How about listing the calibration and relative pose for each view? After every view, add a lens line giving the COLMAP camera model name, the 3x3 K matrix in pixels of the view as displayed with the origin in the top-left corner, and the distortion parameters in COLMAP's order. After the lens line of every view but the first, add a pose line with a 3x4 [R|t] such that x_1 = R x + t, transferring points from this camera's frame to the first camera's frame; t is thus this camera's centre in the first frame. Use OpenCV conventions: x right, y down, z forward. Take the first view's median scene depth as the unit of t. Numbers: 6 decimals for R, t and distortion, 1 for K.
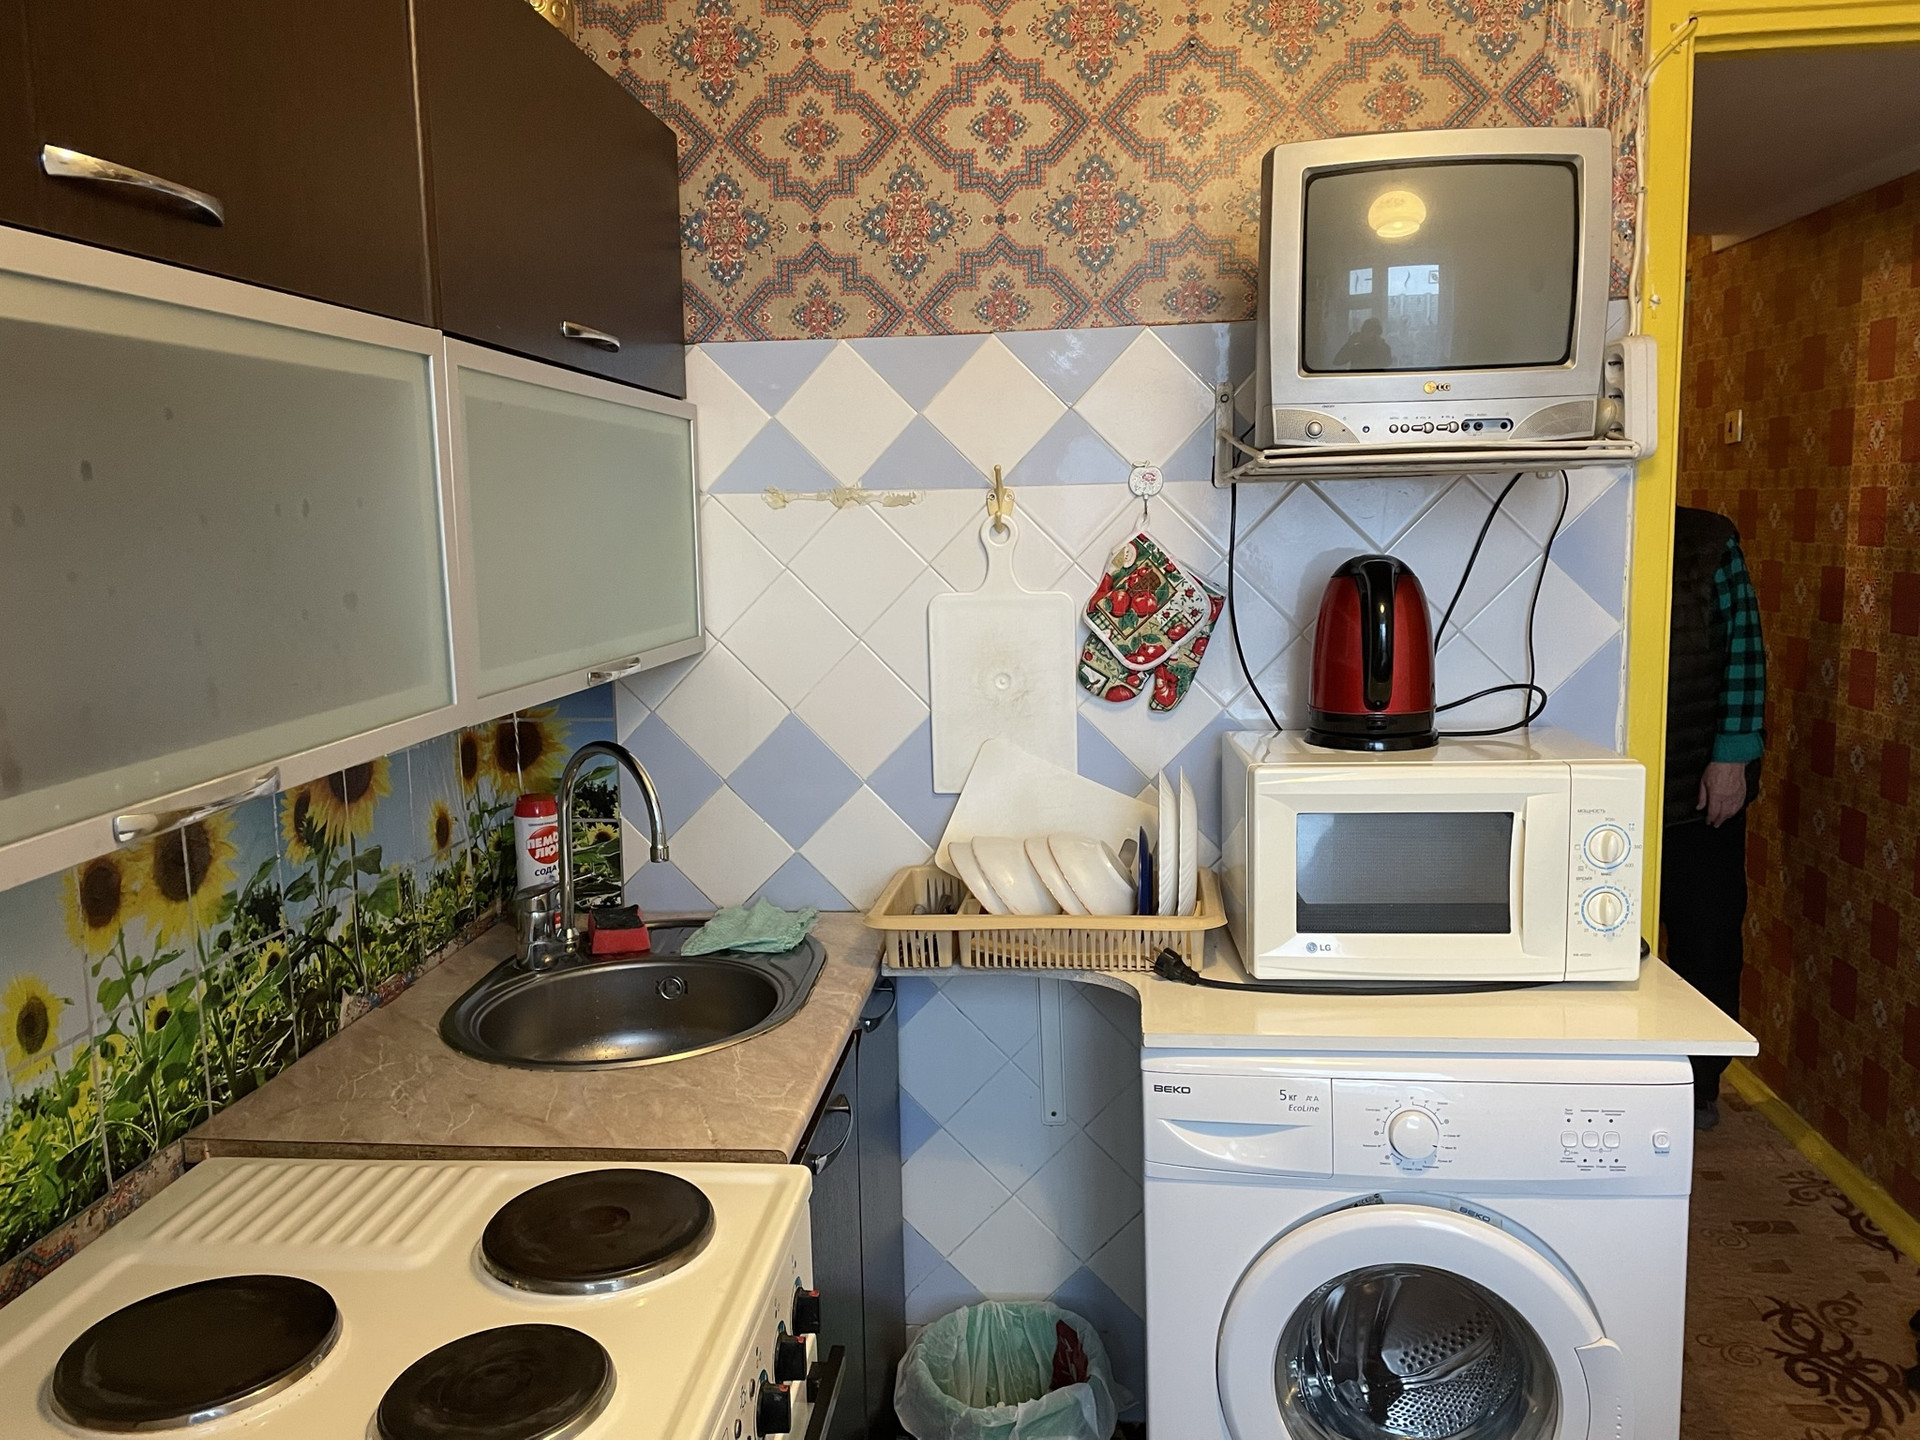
lens RADIAL K [[1454.2, 0, 964.5], [0, 1454.2, 722.6], [0, 0, 1]] dist [0.083748, -0.102693]
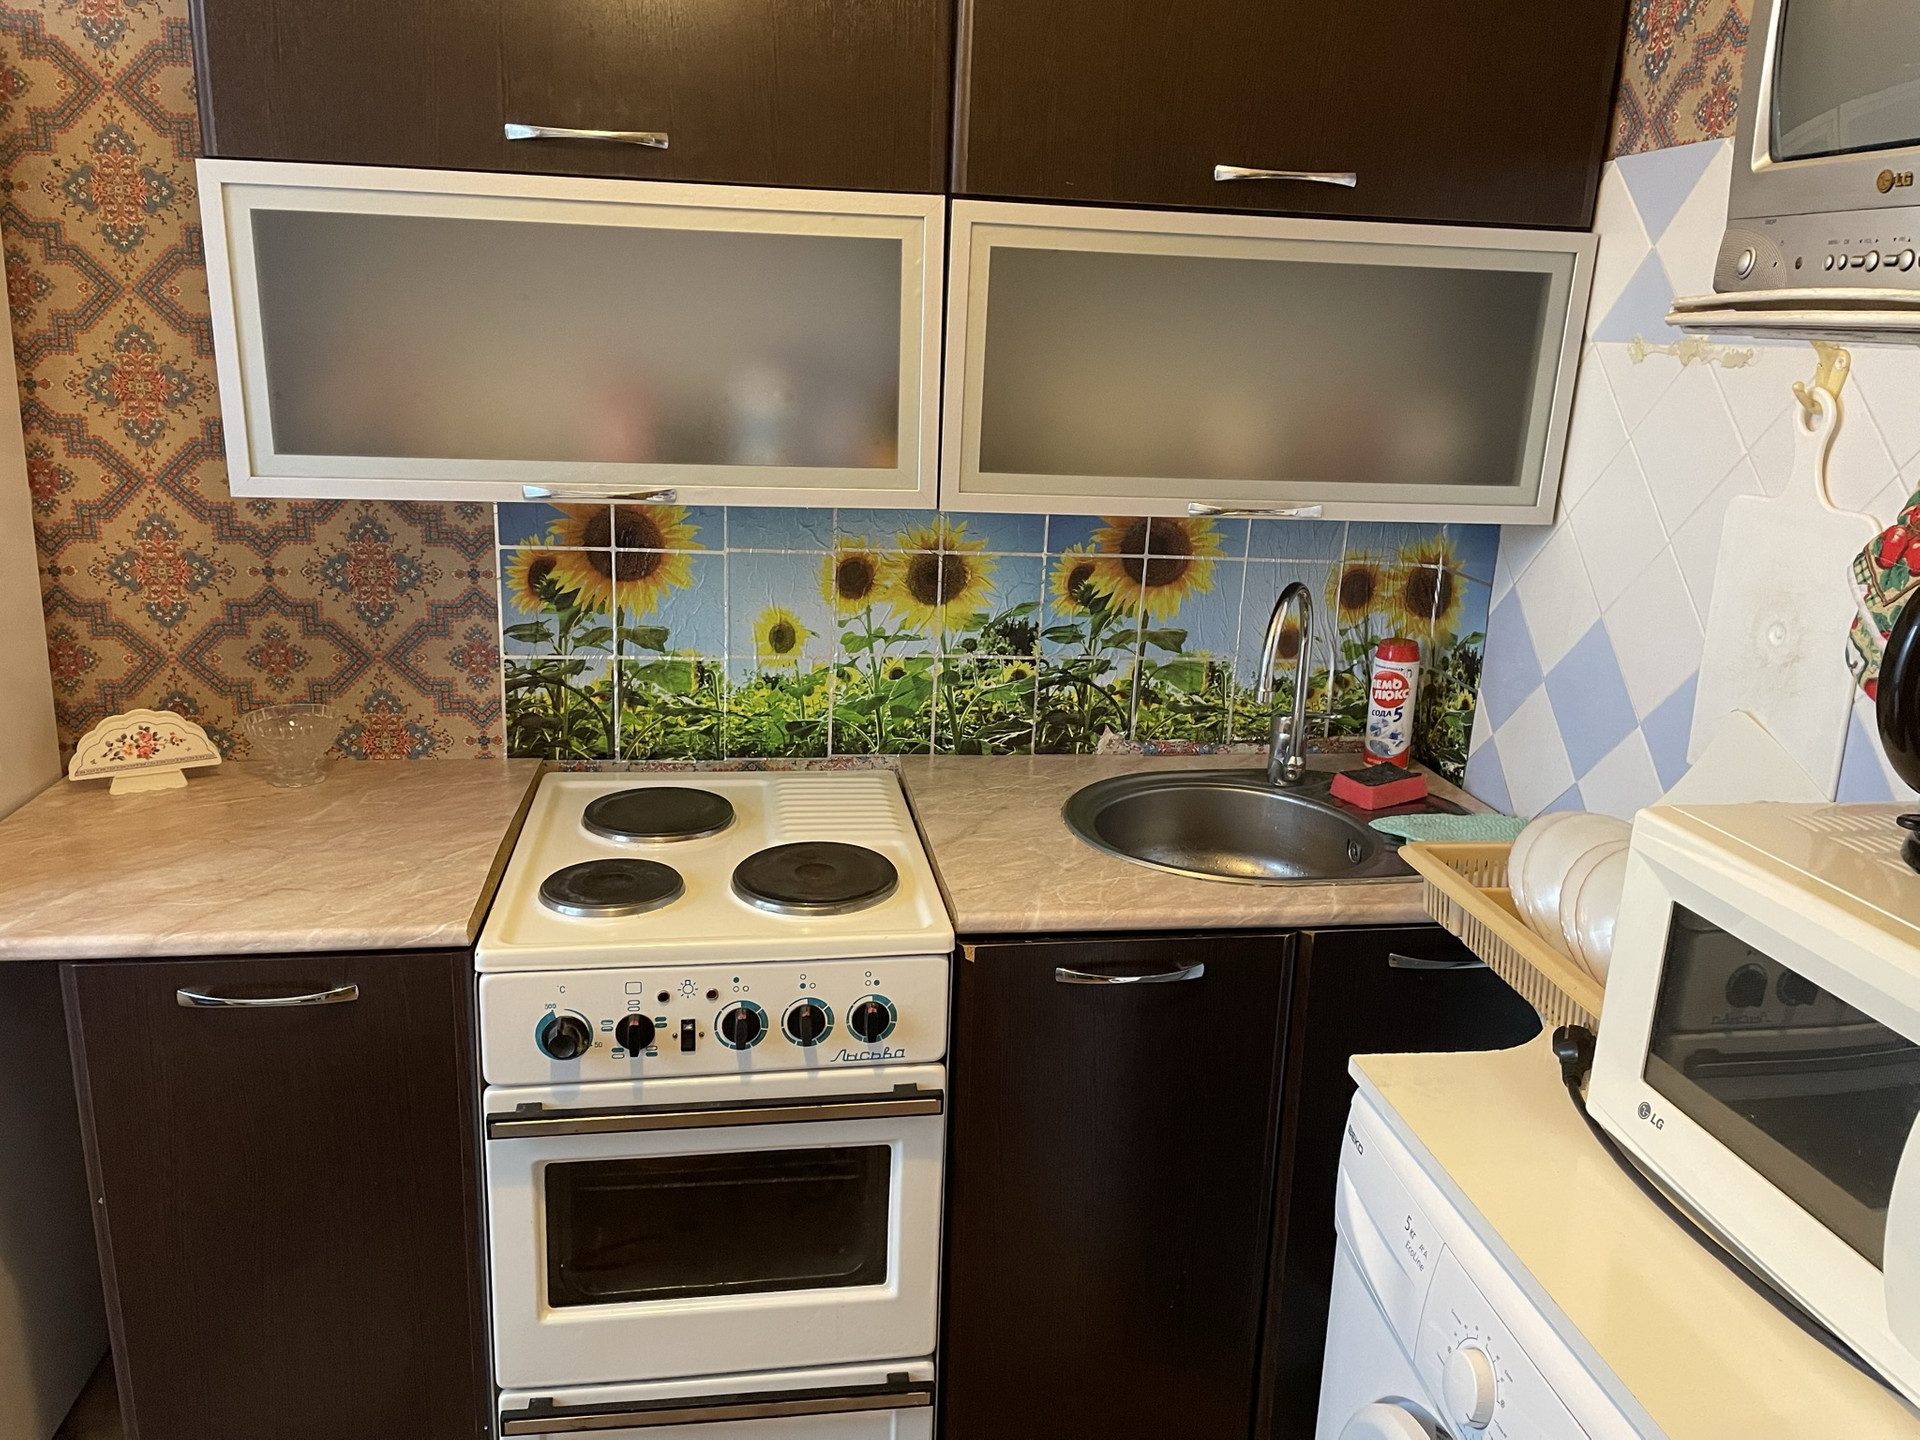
lens RADIAL K [[1454.2, 0, 953.6], [0, 1454.2, 716.9], [0, 0, 1]] dist [0.083748, -0.102693]
pose [[0.228005, 0.280309, -0.932438, 0.686431], [-0.180872, 0.953188, 0.242319, -0.102999], [0.956713, 0.113401, 0.268032, 0.507644]]
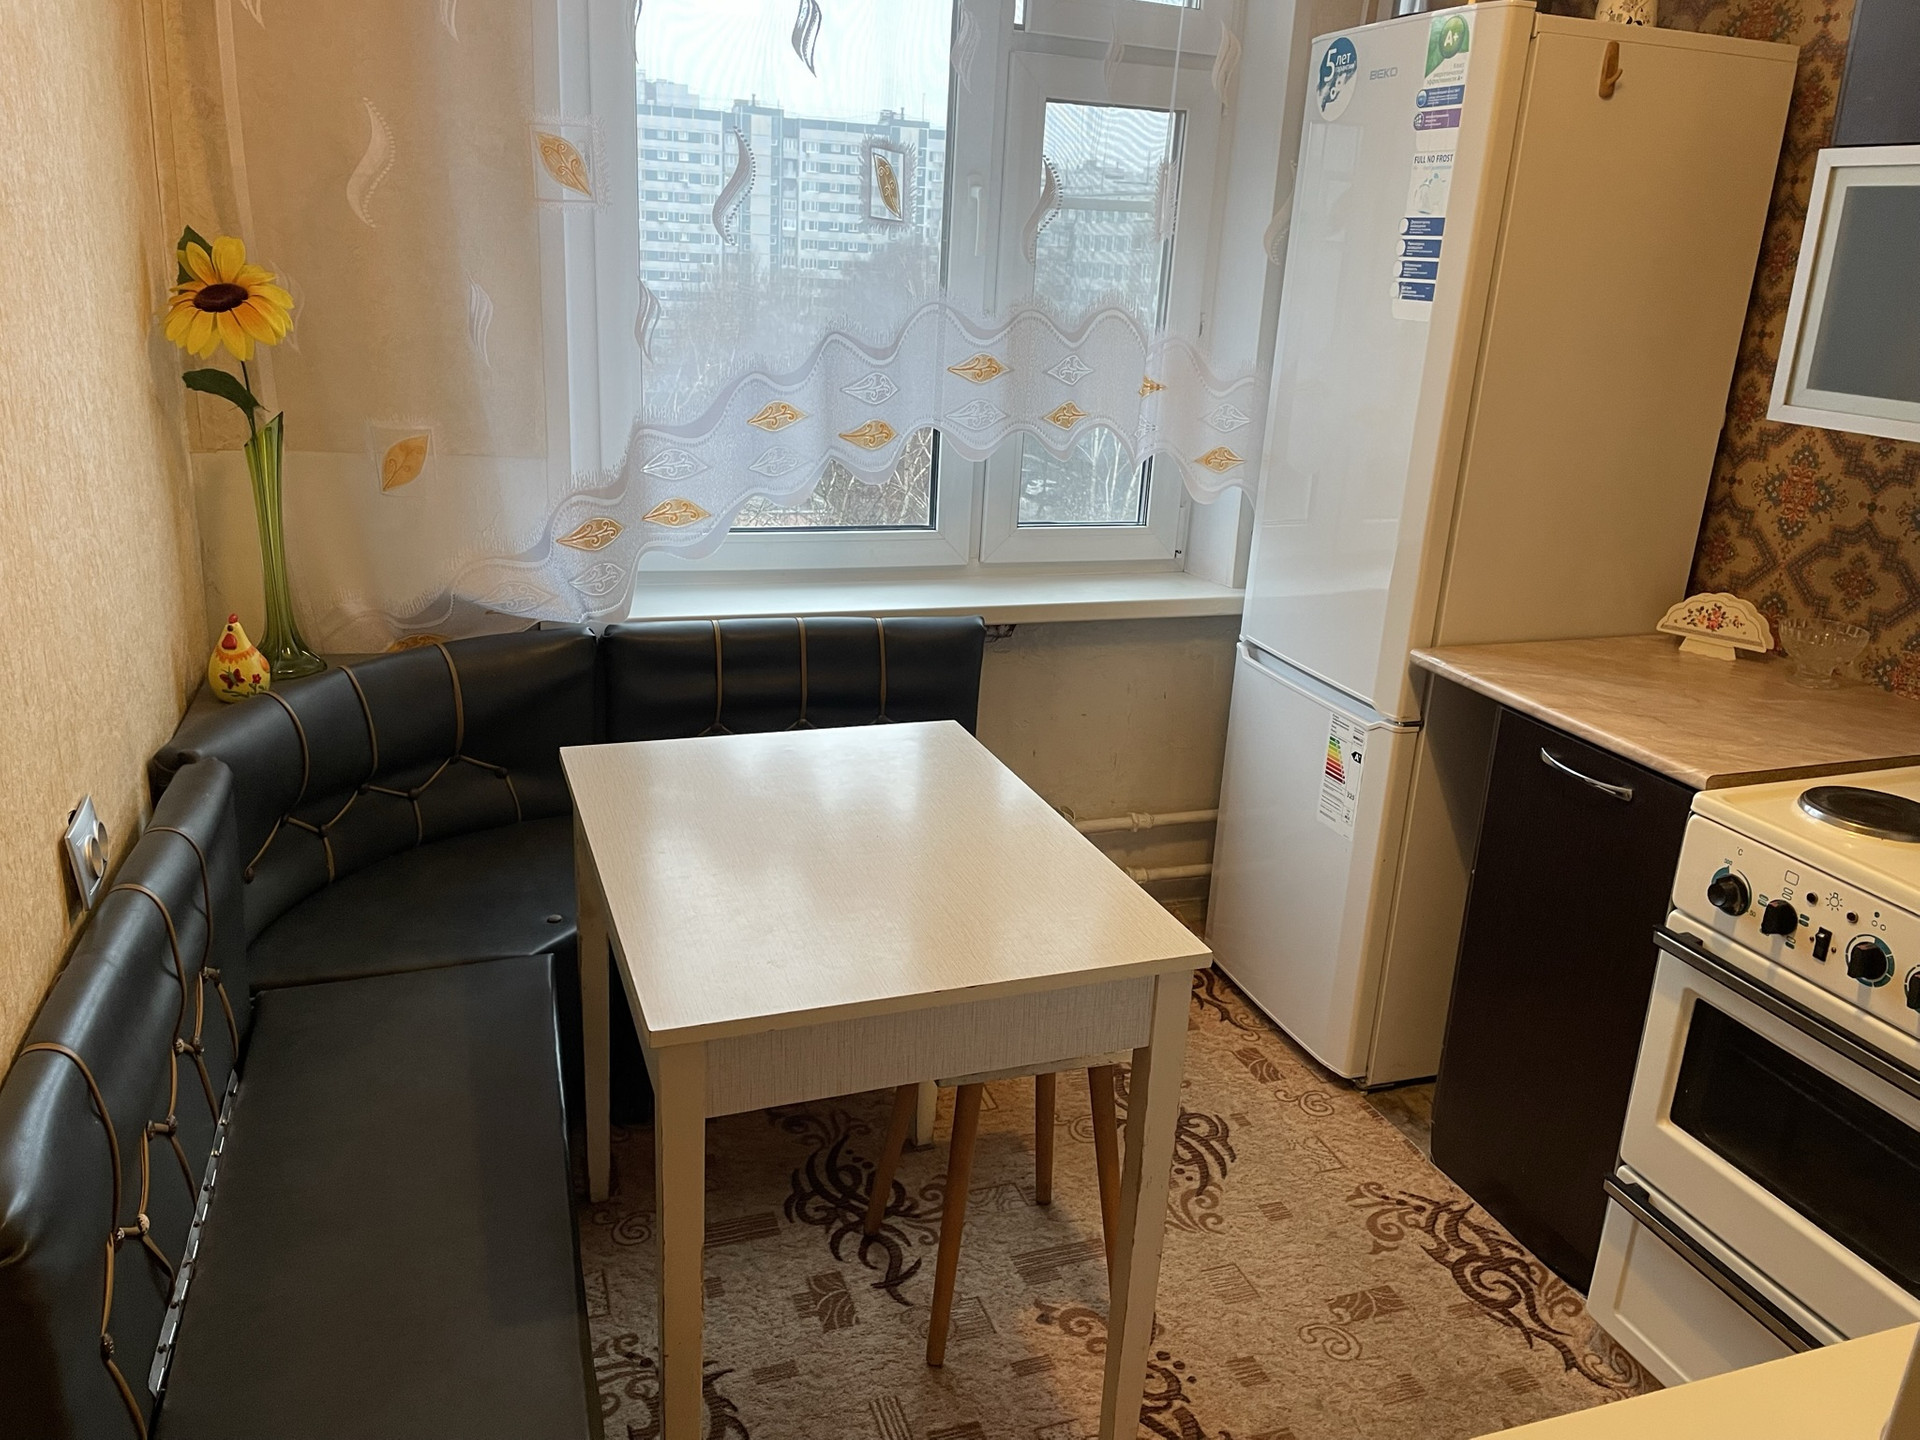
lens RADIAL K [[1454.2, 0, 956.5], [0, 1454.2, 718.9], [0, 0, 1]] dist [0.083748, -0.102693]
pose [[-0.910659, 0.108388, -0.398689, 0.771606], [-0.087229, 0.892786, 0.441956, -0.204380], [0.403847, 0.437248, -0.803568, 1.307102]]
